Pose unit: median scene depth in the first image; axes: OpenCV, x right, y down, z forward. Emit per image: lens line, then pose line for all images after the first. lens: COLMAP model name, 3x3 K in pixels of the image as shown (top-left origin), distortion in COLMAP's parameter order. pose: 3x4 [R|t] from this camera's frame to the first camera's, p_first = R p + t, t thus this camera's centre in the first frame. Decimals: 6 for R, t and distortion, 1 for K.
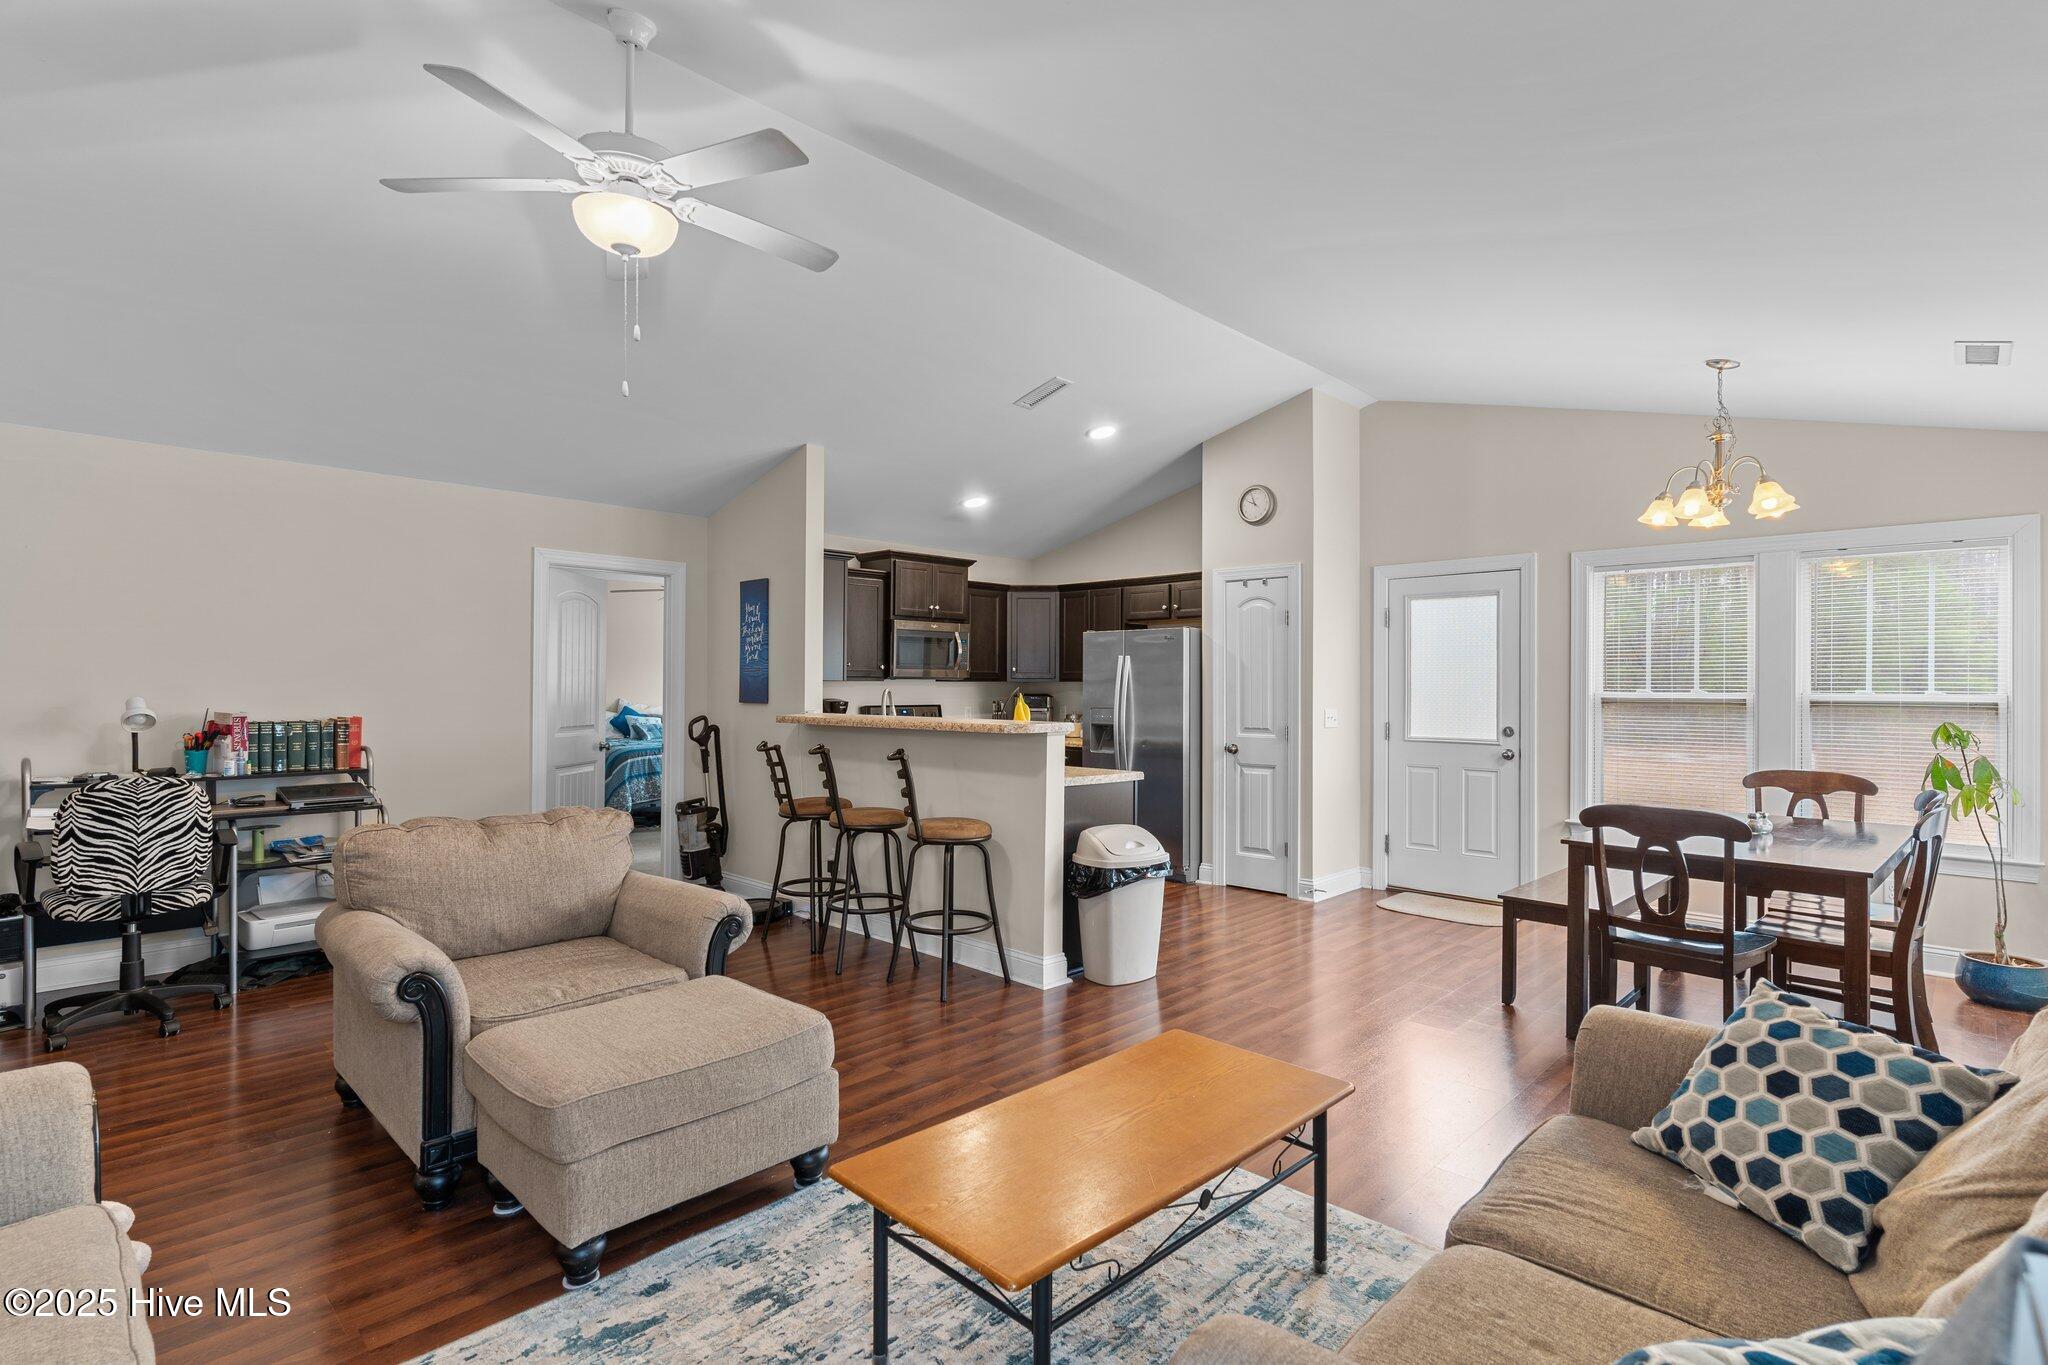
lens RADIAL K [[981.9, 0, 1021.9], [0, 981.9, 680.1], [0, 0, 1]] dist [0.000654, -0.000181]
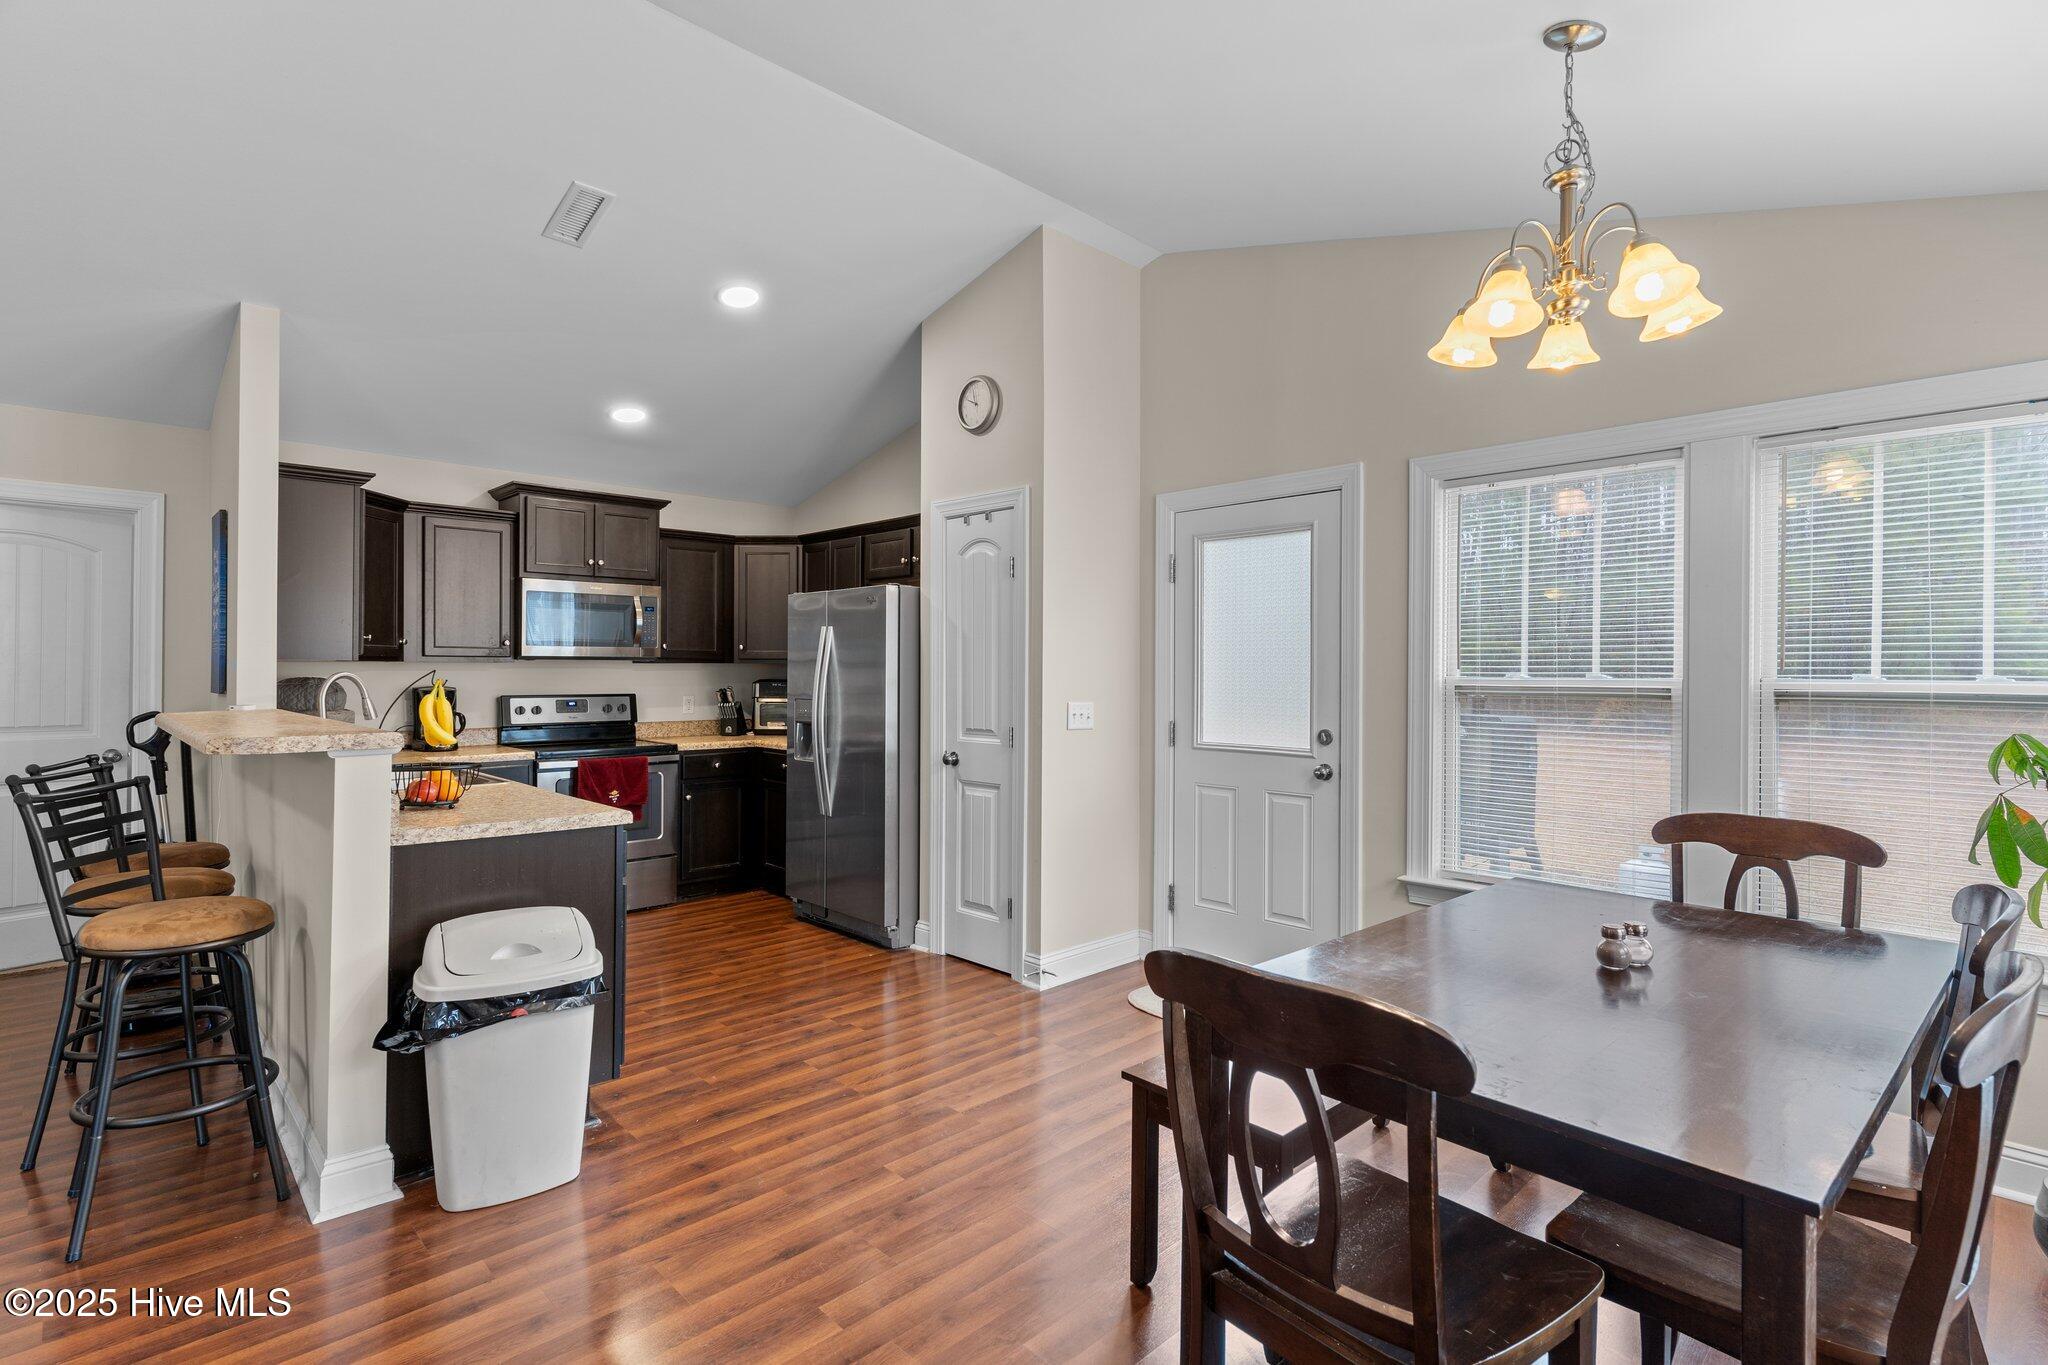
lens RADIAL K [[981.9, 0, 1020.0], [0, 981.9, 670.6], [0, 0, 1]] dist [0.000654, -0.000181]
pose [[0.999579, 0.000134, -0.029004, 0.301961], [0.000055, 0.999979, 0.006515, 0.003388], [0.029004, -0.006513, 0.999558, 0.328440]]
